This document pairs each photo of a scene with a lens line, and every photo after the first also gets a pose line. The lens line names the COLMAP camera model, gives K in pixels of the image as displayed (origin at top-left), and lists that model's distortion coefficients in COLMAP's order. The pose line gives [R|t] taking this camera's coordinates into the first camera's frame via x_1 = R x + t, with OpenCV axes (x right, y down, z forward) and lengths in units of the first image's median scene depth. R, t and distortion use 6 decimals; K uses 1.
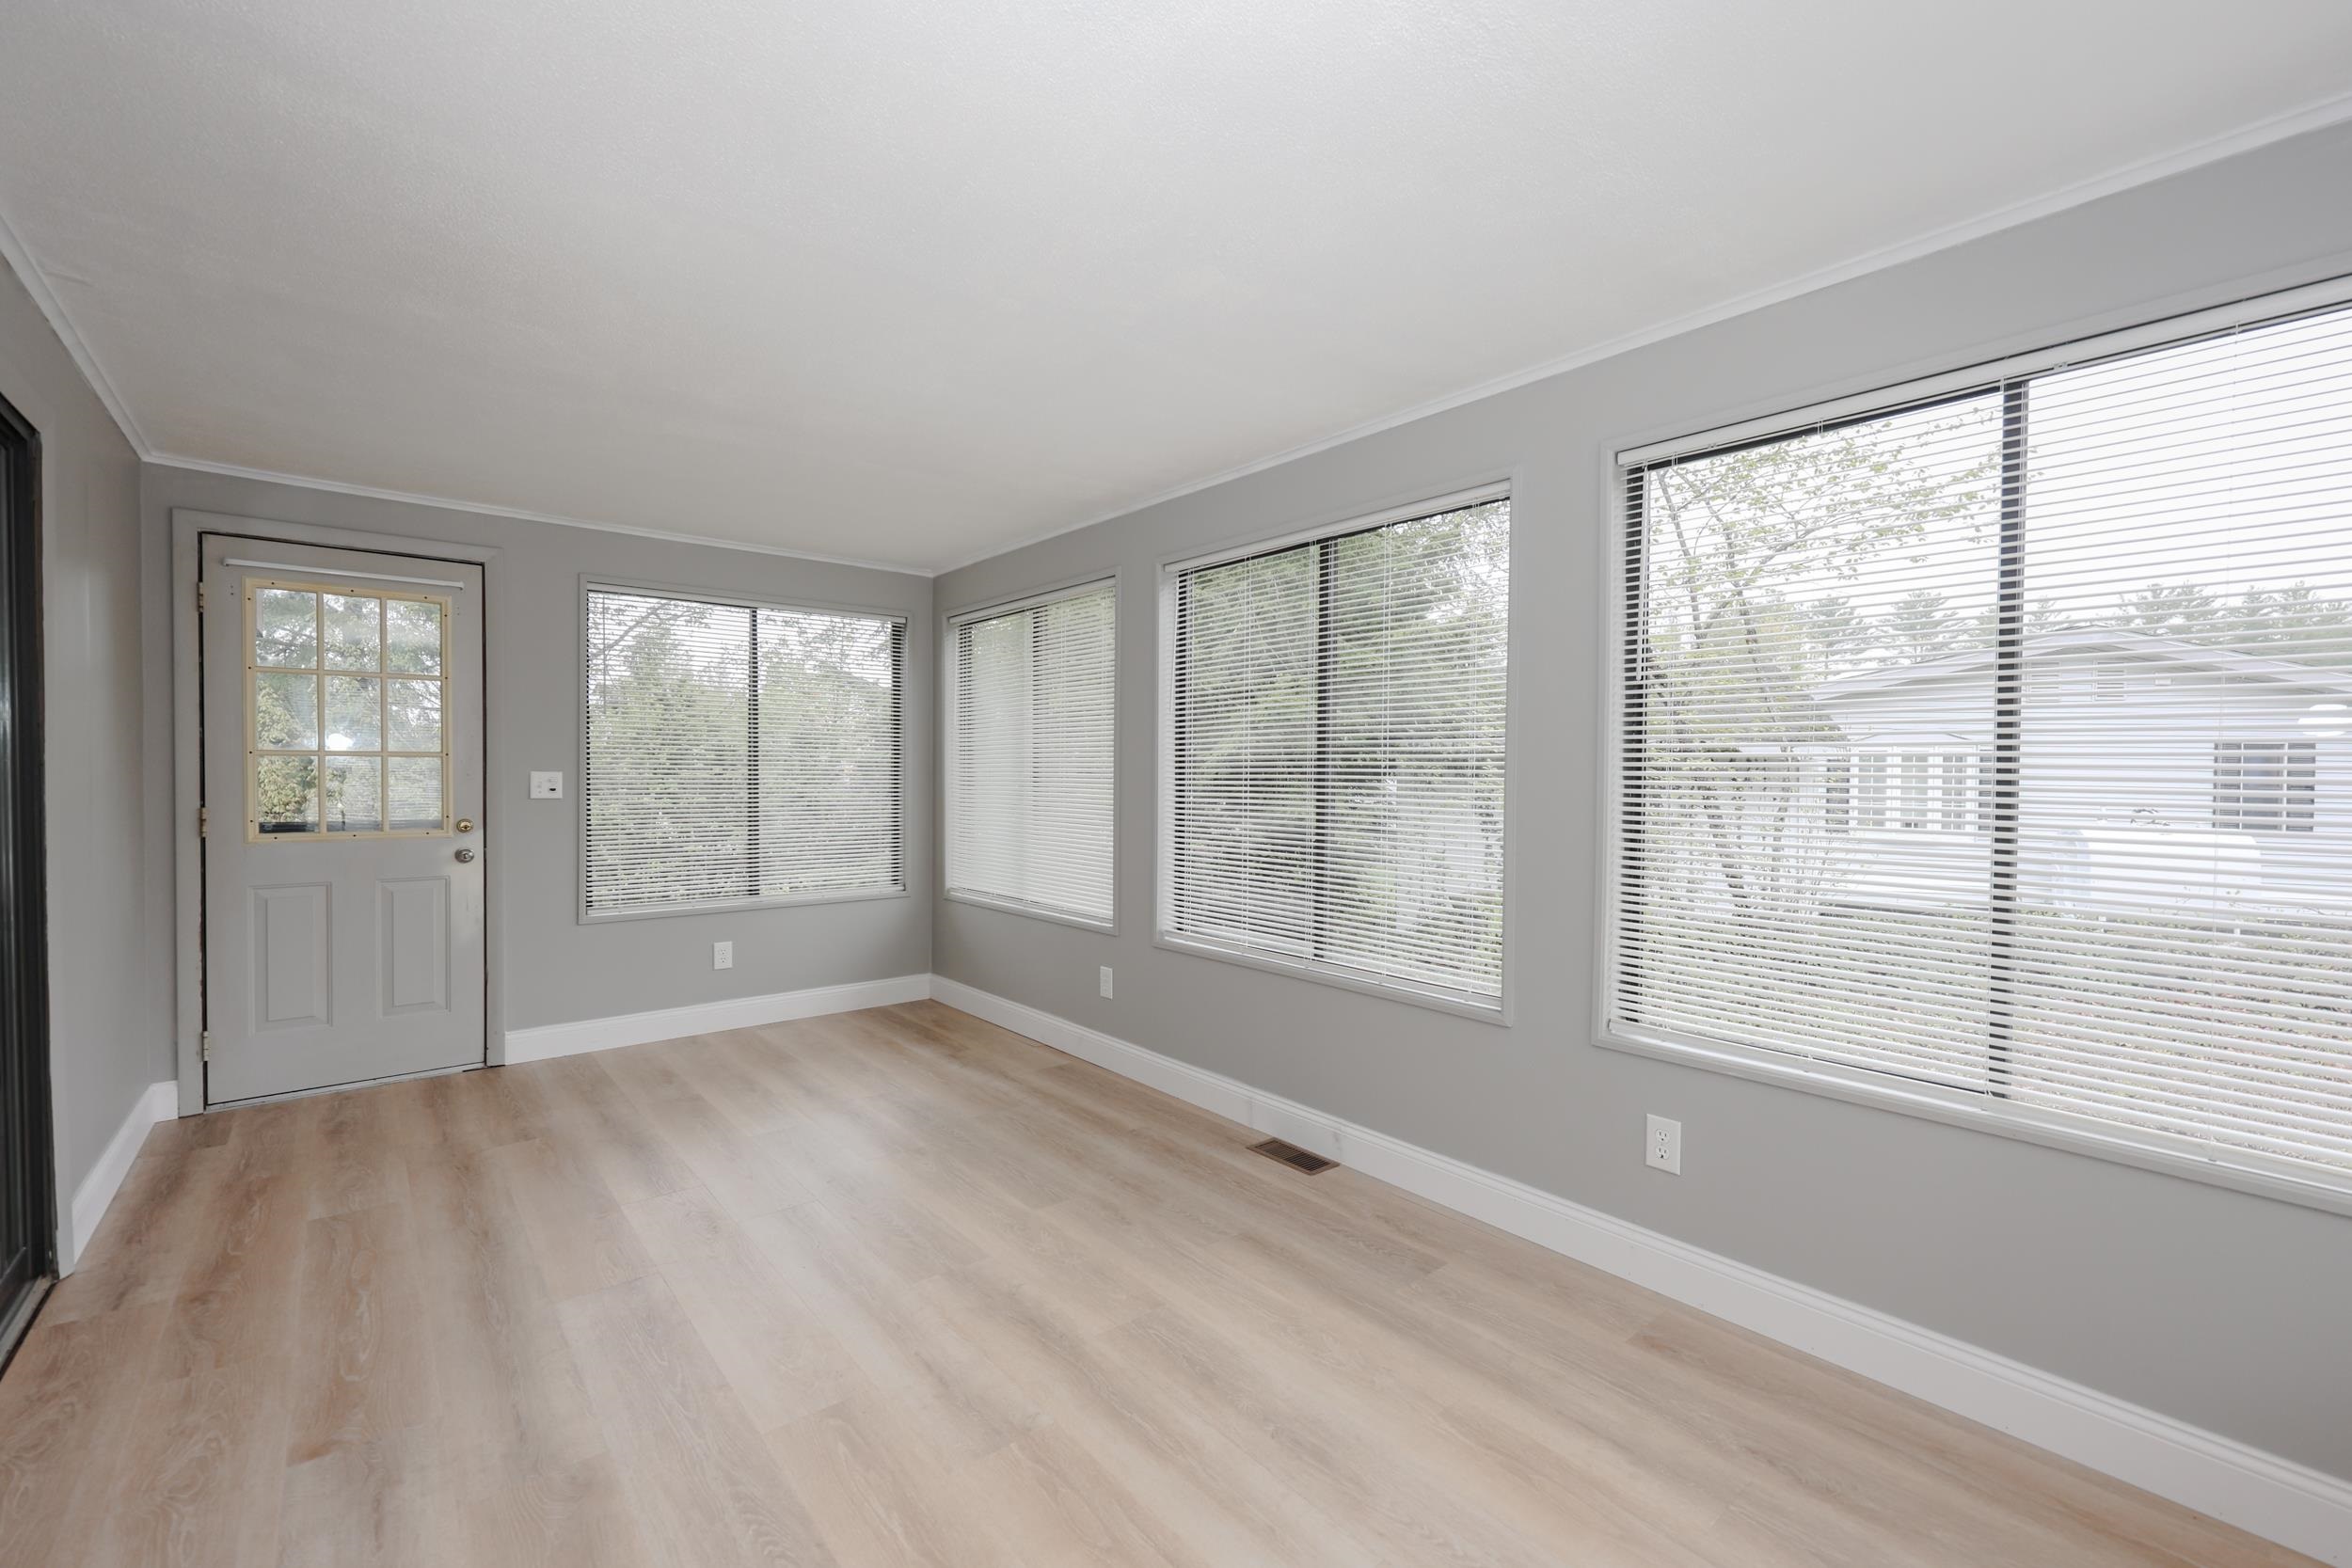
lens RADIAL K [[964.9, 0, 1176.0], [0, 964.9, 784.0], [0, 0, 1]] dist [0.002967, 0.000214]
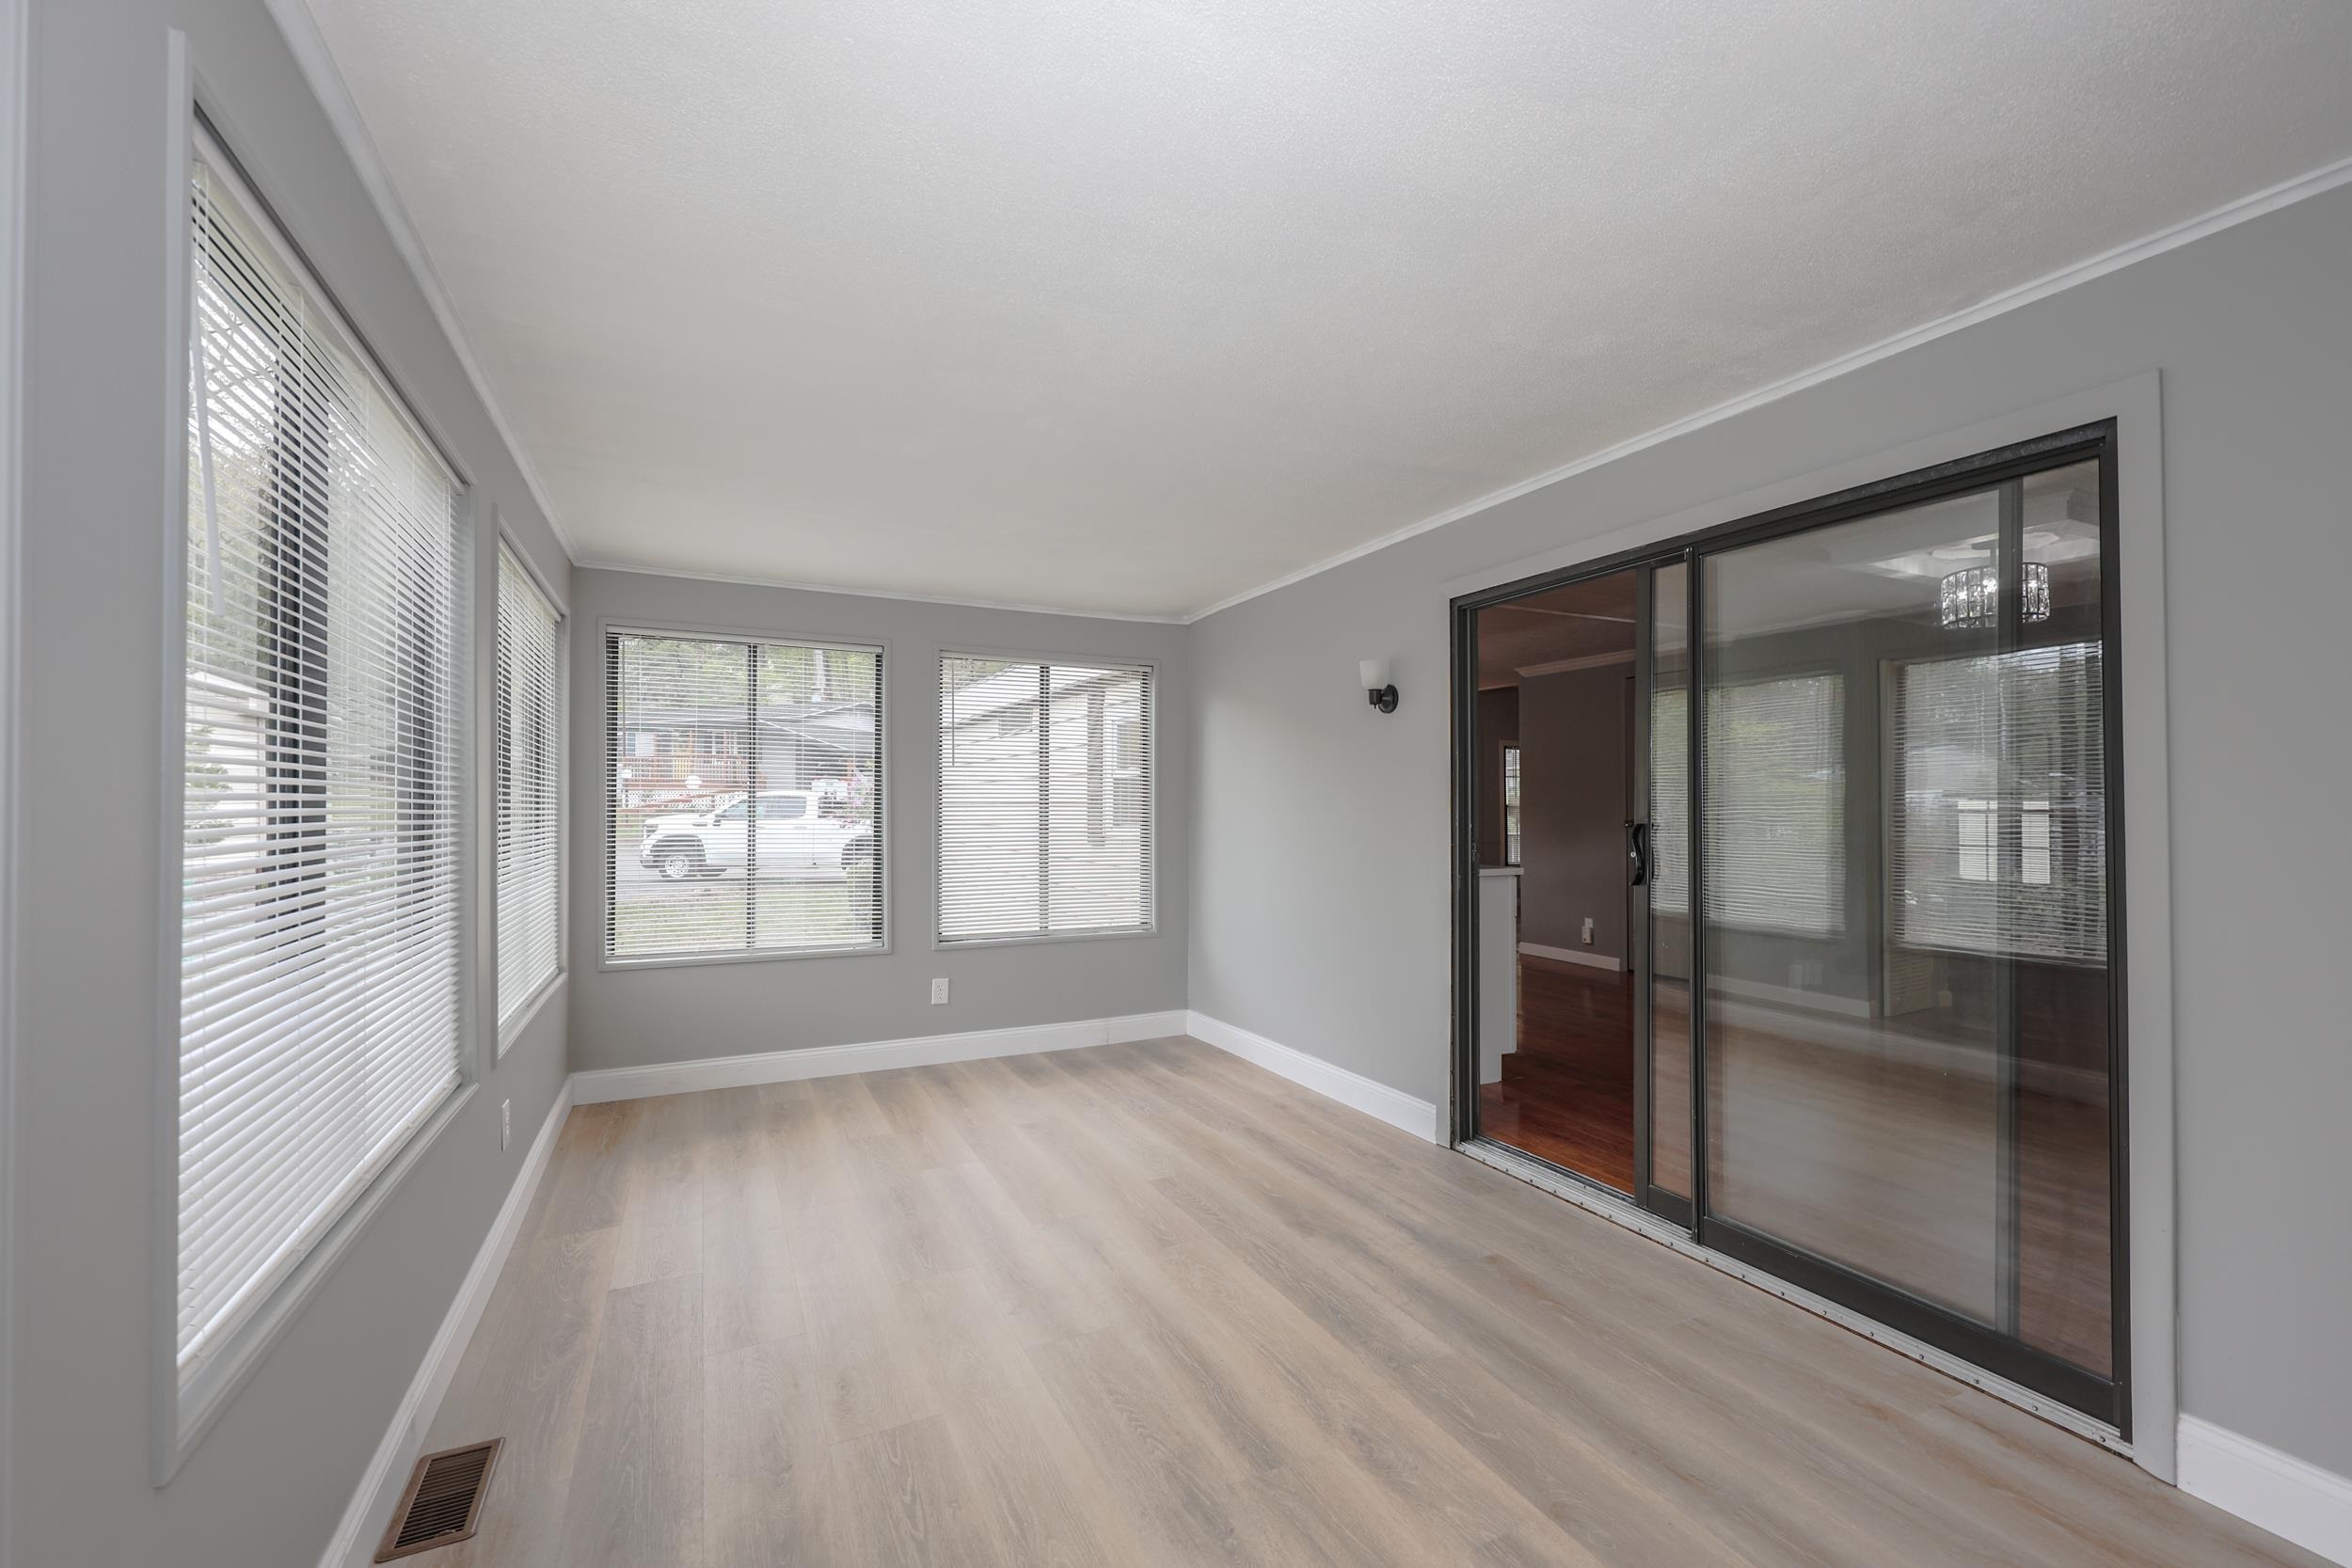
lens RADIAL K [[964.9, 0, 1176.0], [0, 964.9, 784.0], [0, 0, 1]] dist [0.002967, 0.000214]
pose [[-0.969931, 0.000435, 0.243381, -0.620679], [-0.001146, 0.999979, -0.006355, -0.039258], [-0.243379, -0.006443, -0.969910, 2.086780]]
